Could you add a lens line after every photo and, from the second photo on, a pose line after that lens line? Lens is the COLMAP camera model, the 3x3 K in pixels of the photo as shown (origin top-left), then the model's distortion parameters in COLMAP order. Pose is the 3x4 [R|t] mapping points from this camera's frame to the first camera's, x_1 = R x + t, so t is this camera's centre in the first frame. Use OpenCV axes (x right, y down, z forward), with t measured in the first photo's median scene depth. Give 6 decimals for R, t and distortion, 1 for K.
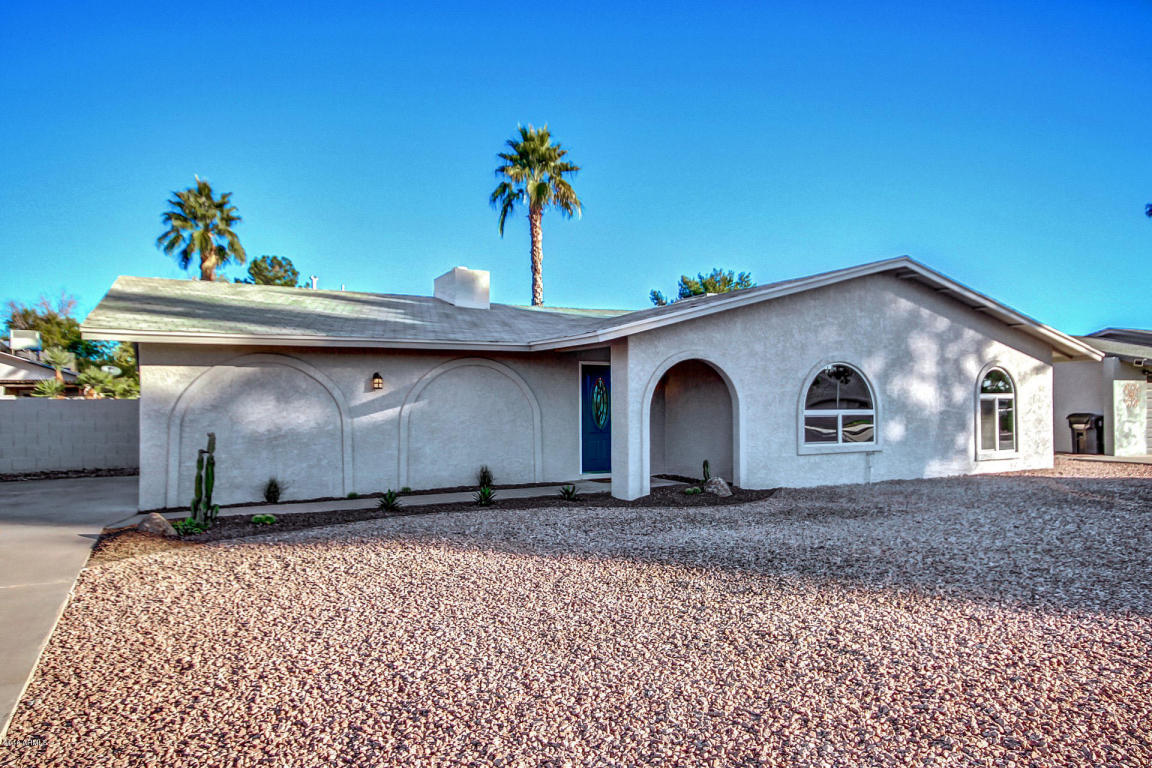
lens RADIAL K [[741.3, 0, 577.5], [0, 741.3, 390.8], [0, 0, 1]] dist [0.001232, 0.002997]
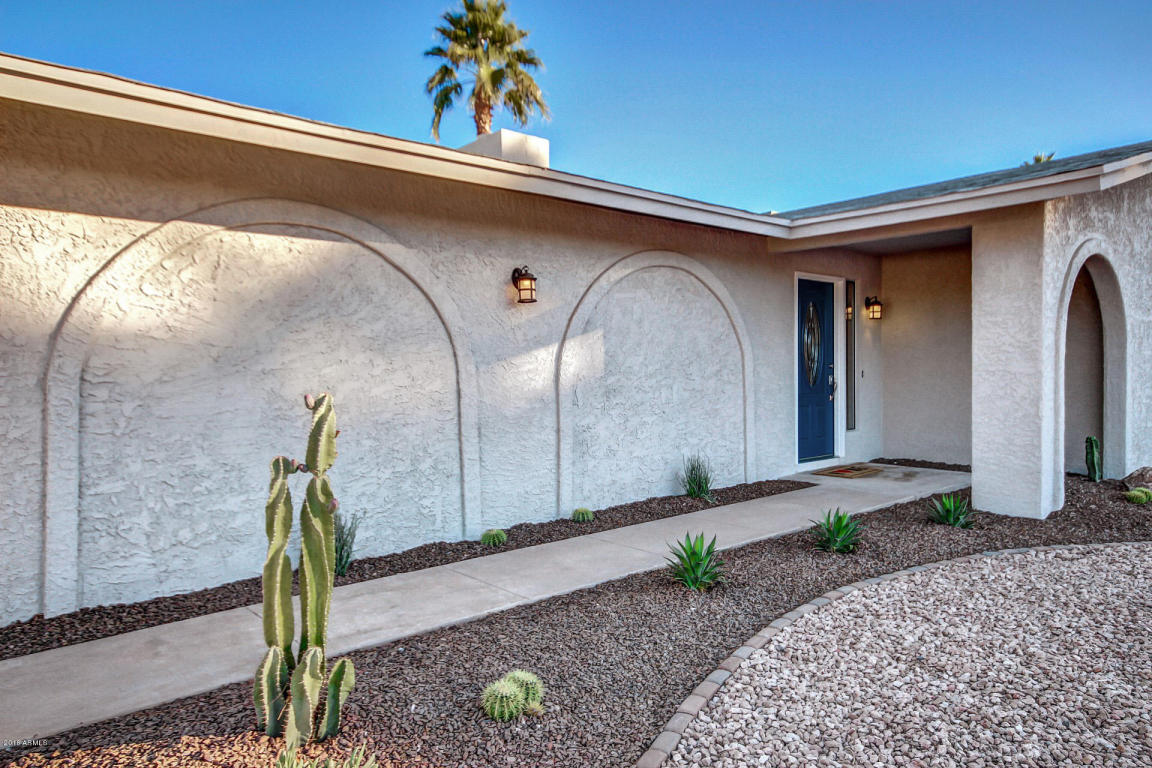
lens RADIAL K [[741.3, 0, 570.1], [0, 741.3, 386.0], [0, 0, 1]] dist [0.001232, 0.002997]
pose [[0.972853, -0.011419, 0.231142, -0.332659], [0.003653, 0.999415, 0.034002, 0.032304], [-0.231395, -0.032235, 0.972326, 0.513641]]
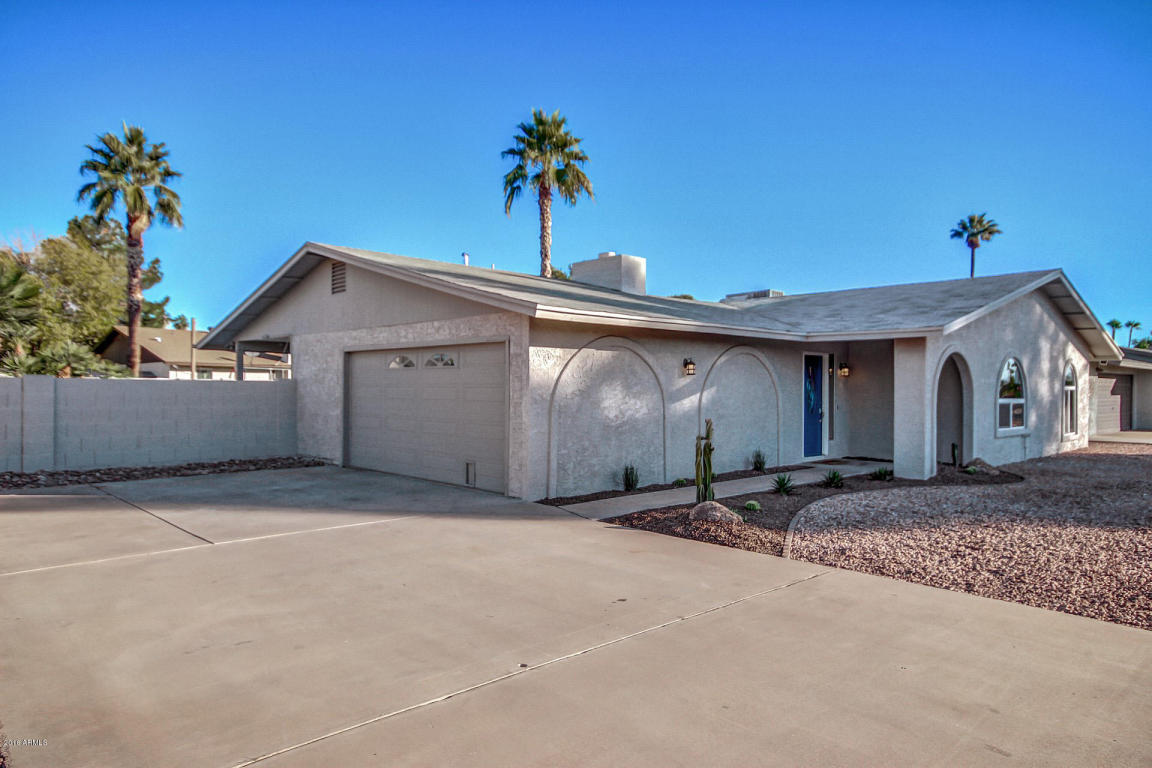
lens RADIAL K [[741.3, 0, 569.4], [0, 741.3, 379.1], [0, 0, 1]] dist [0.001232, 0.002997]
pose [[0.959828, 0.013989, 0.280238, -0.670647], [-0.014338, 0.999897, -0.000806, 0.005712], [-0.280221, -0.003244, 0.959930, 0.081281]]
